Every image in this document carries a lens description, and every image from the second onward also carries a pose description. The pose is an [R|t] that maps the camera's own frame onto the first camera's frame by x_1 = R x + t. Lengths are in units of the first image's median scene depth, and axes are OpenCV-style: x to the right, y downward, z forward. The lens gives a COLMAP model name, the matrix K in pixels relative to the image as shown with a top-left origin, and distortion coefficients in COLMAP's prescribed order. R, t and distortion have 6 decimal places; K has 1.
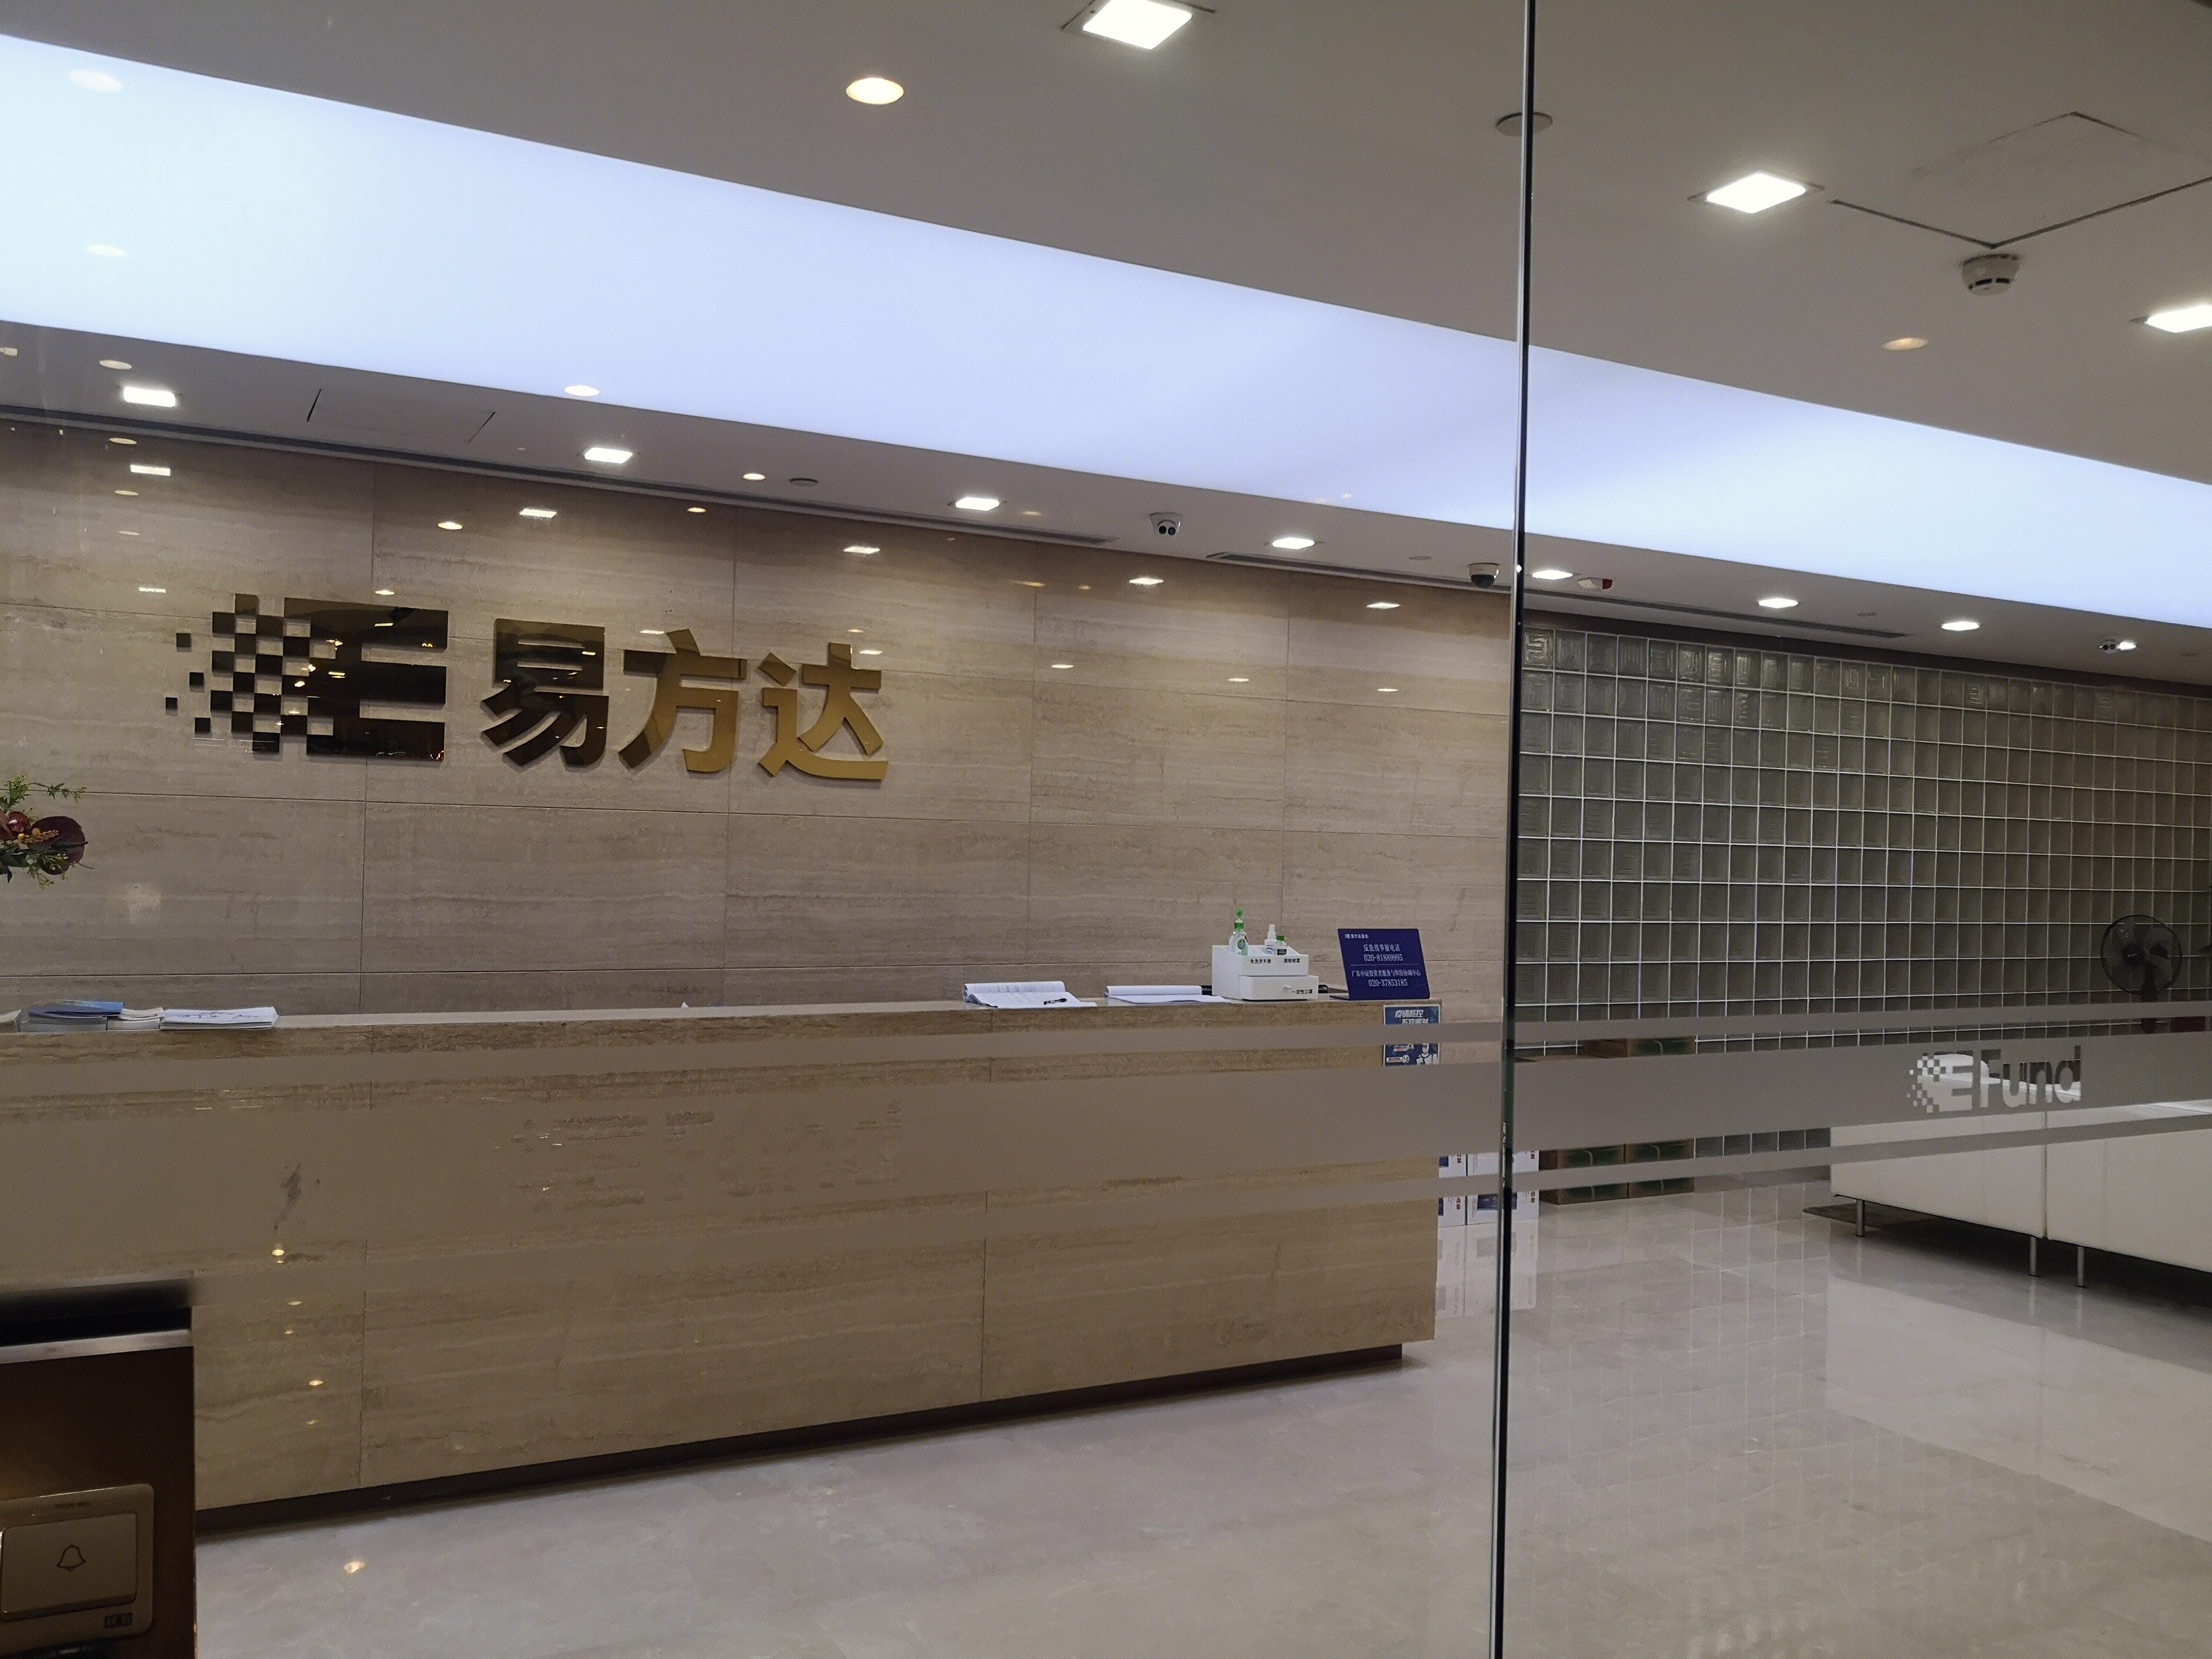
lens RADIAL K [[1760.5, 0, 1106.0], [0, 1760.5, 829.5], [0, 0, 1]] dist [0.091747, -0.192852]
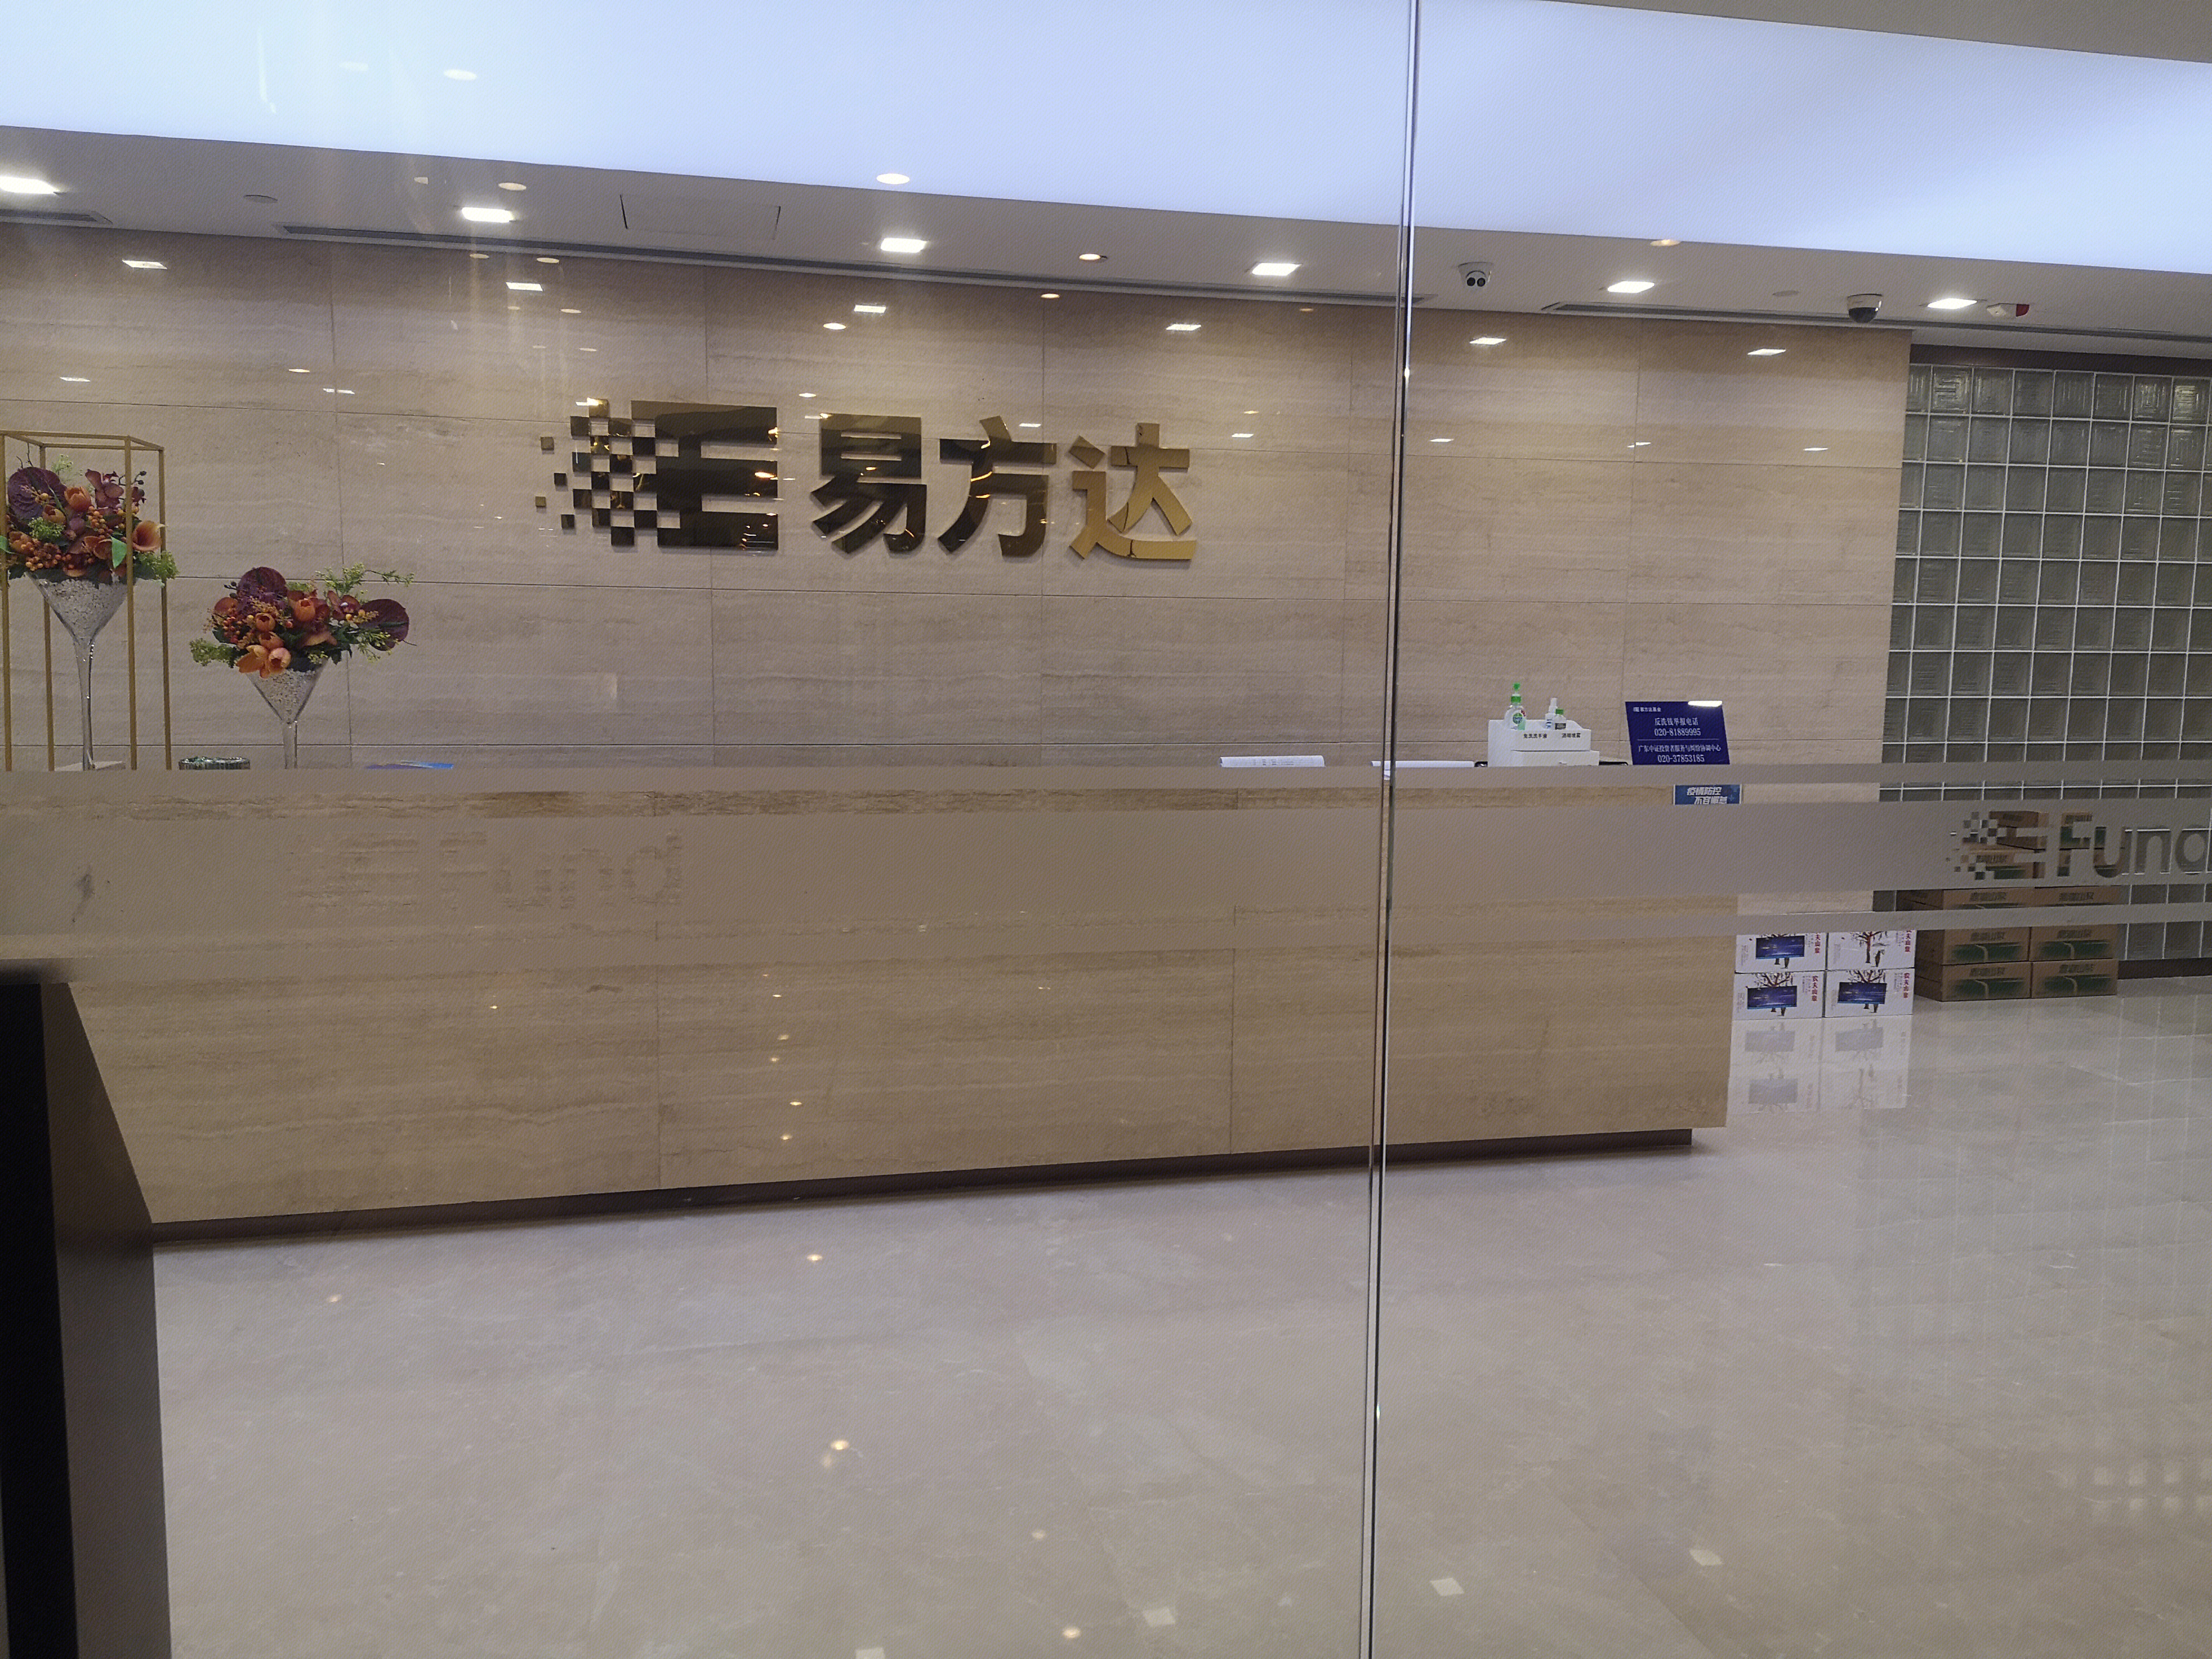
lens RADIAL K [[1721.9, 0, 1106.0], [0, 1721.9, 829.5], [0, 0, 1]] dist [0.093137, -0.086889]
pose [[0.965202, 0.015477, -0.261046, 0.095924], [0.015811, 0.992967, 0.117331, 0.009507], [0.261026, -0.117375, 0.958169, 0.021466]]
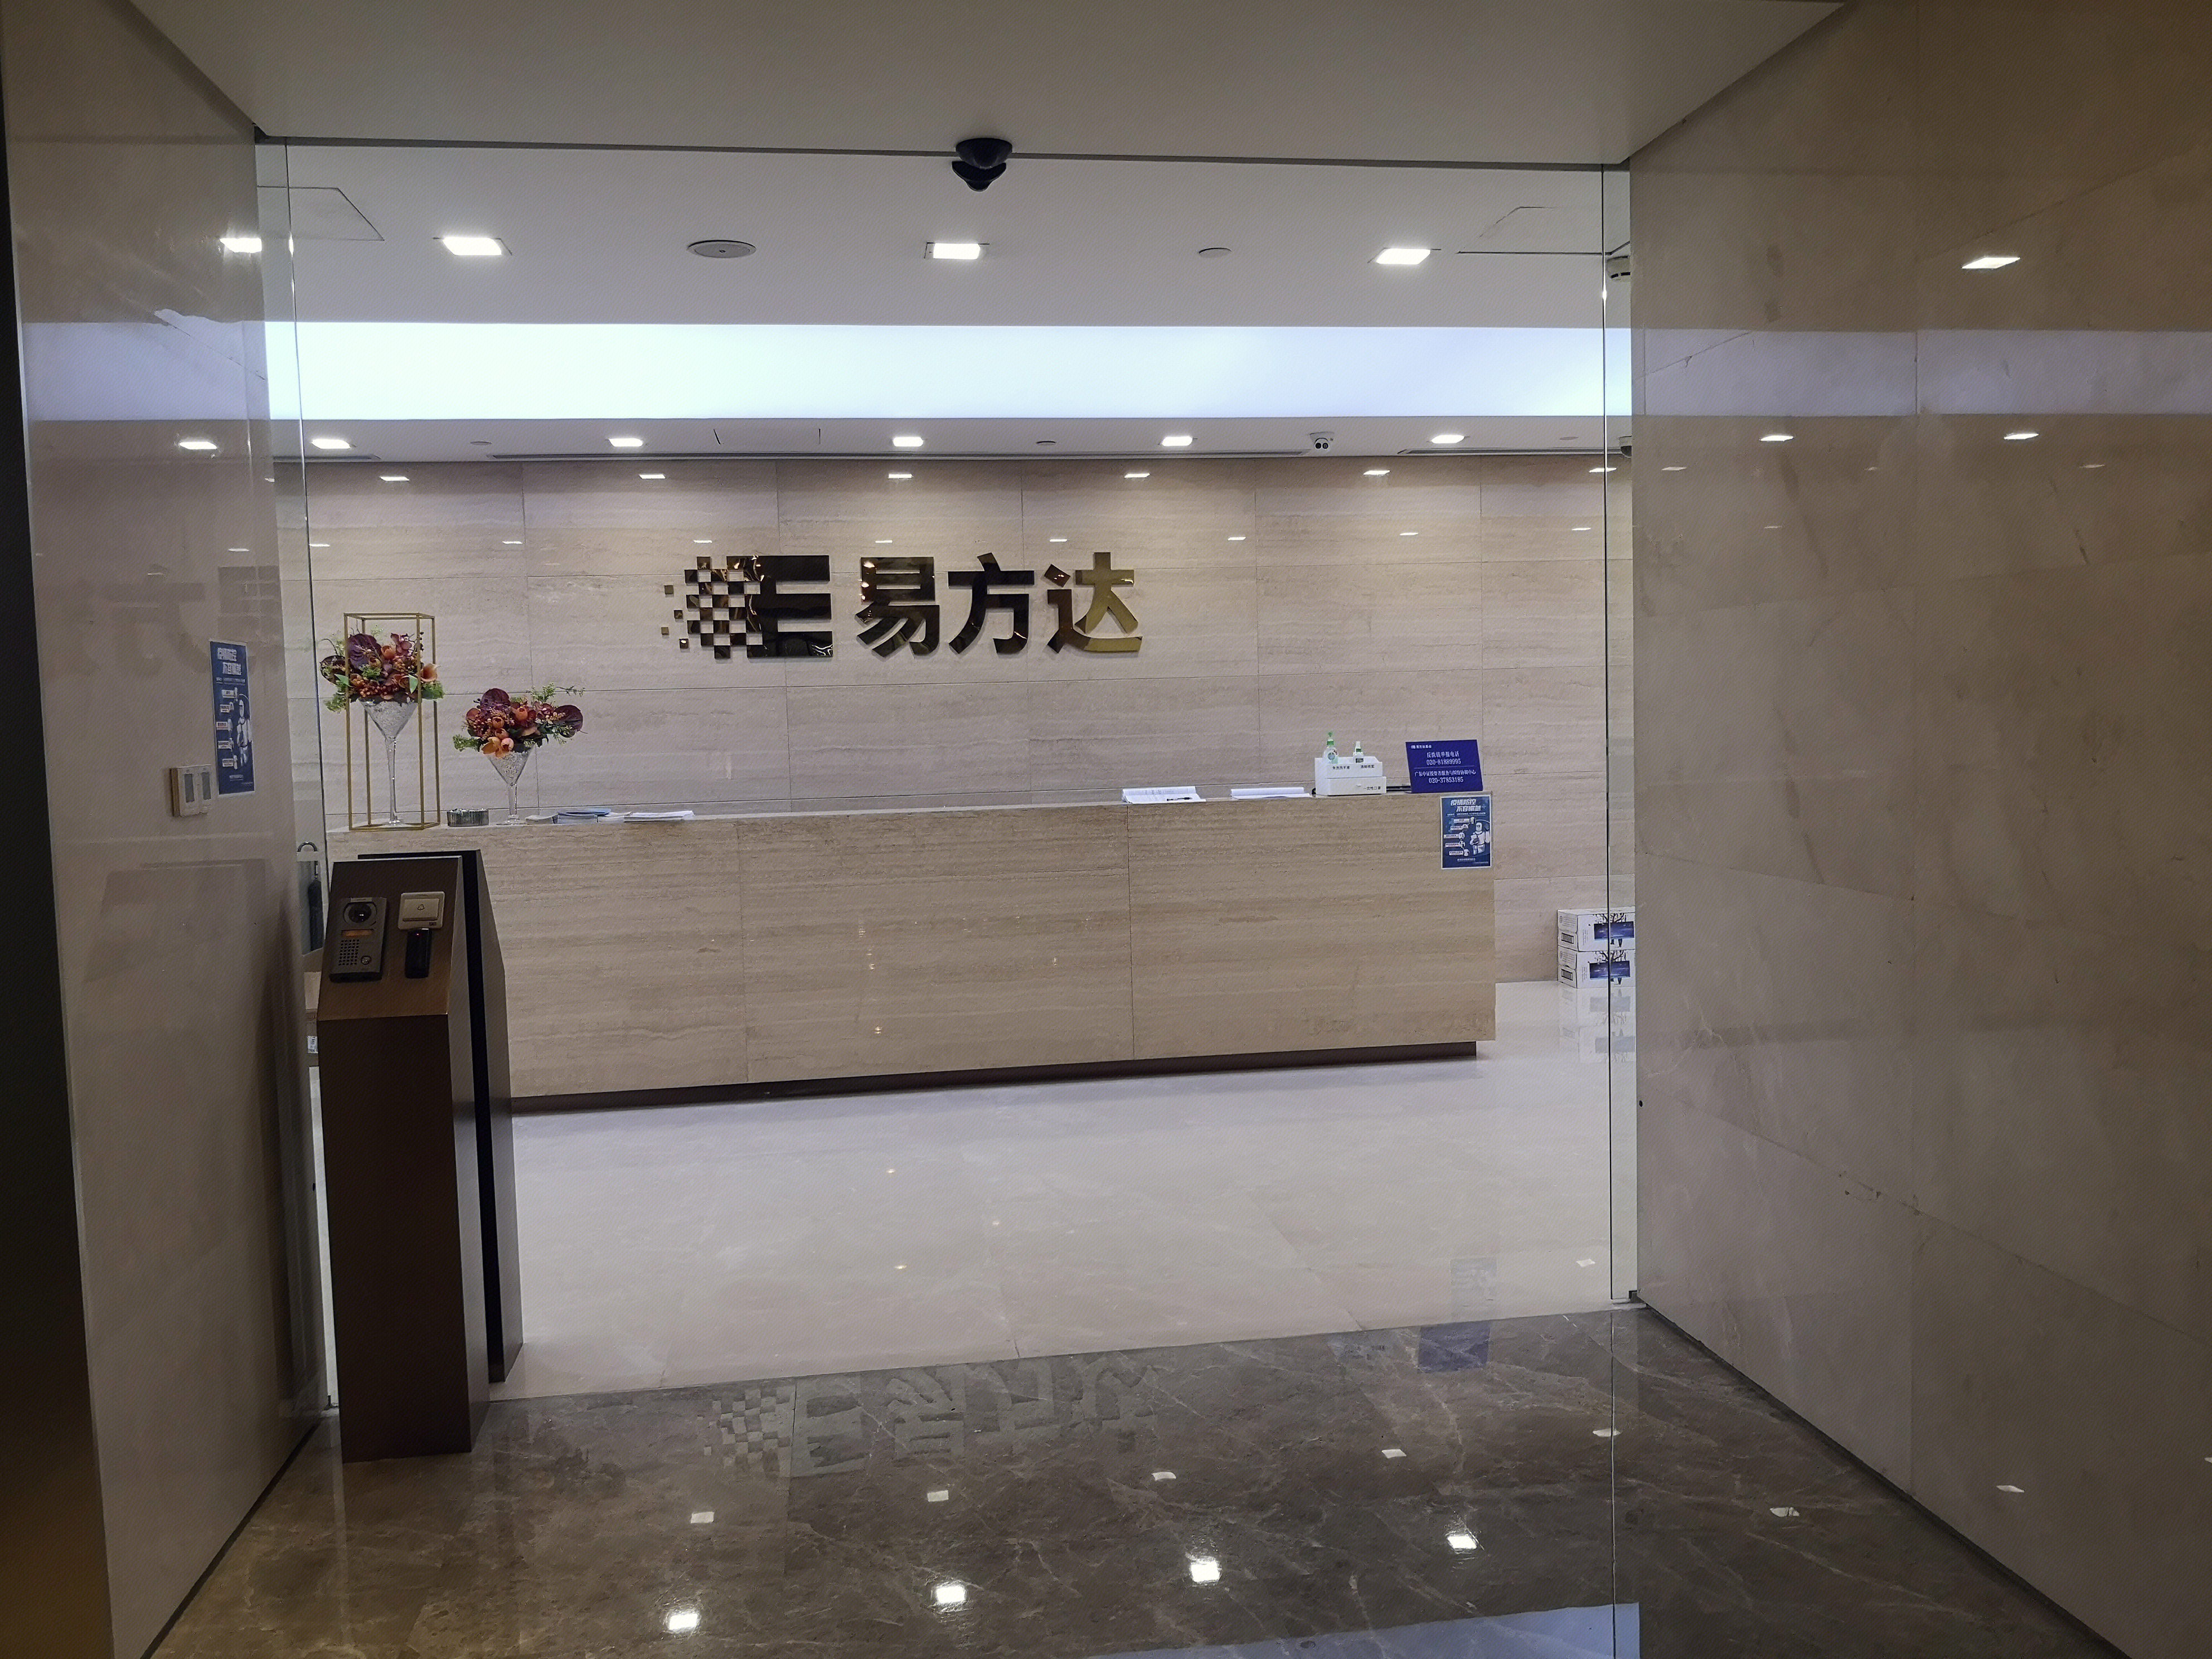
lens RADIAL K [[1760.5, 0, 1106.0], [0, 1760.5, 829.5], [0, 0, 1]] dist [0.091747, -0.192852]
pose [[0.942749, -0.027531, -0.332365, 0.328059], [0.054282, 0.995965, 0.071470, 0.012306], [0.329057, -0.085419, 0.940439, -0.328258]]
